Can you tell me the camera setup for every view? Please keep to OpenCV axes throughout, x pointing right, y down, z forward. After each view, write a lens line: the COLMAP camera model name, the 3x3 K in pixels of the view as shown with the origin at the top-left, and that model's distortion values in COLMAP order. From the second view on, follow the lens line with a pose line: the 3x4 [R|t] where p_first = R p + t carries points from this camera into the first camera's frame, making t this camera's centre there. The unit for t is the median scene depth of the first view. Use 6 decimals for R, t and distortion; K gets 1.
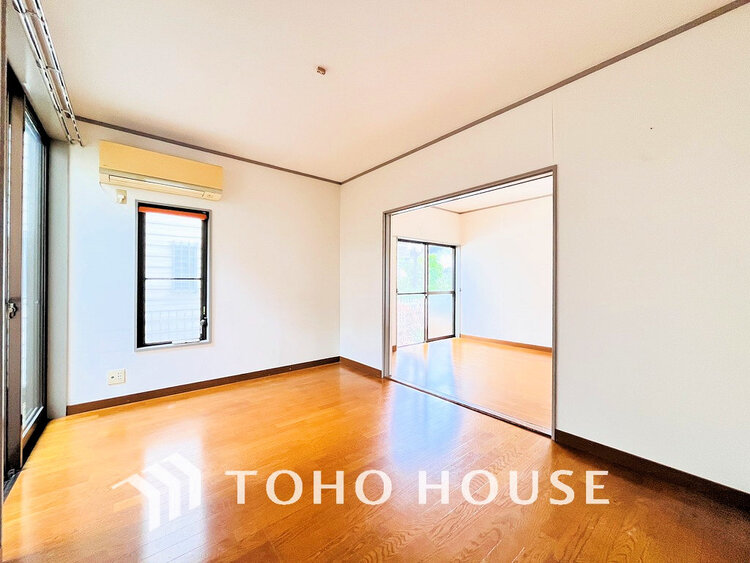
lens RADIAL K [[300.0, 0, 375.0], [0, 300.0, 281.5], [0, 0, 1]] dist [-0.000545, 0.000137]
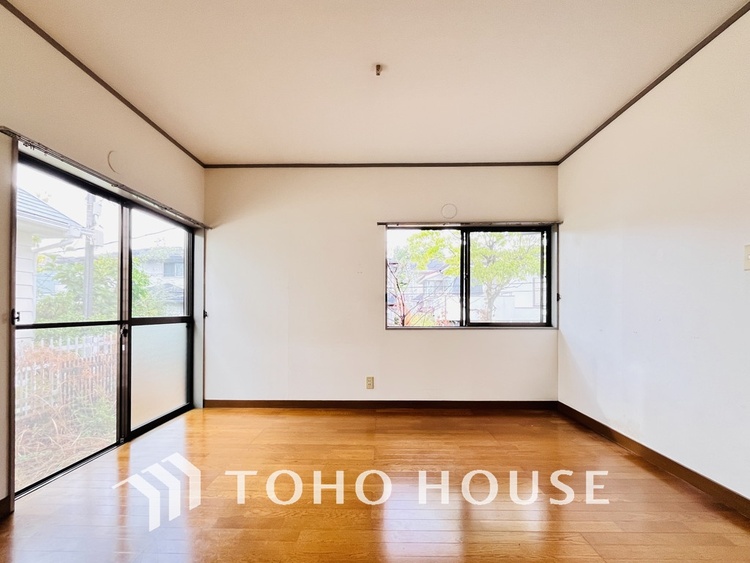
lens RADIAL K [[318.7, 0, 372.9], [0, 318.7, 308.6], [0, 0, 1]] dist [-0.001621, -0.000209]
pose [[0.649153, 0.005520, 0.760638, 0.056952], [-0.003535, 0.999985, -0.004240, 0.020068], [-0.760650, 0.000063, 0.649163, 0.440263]]
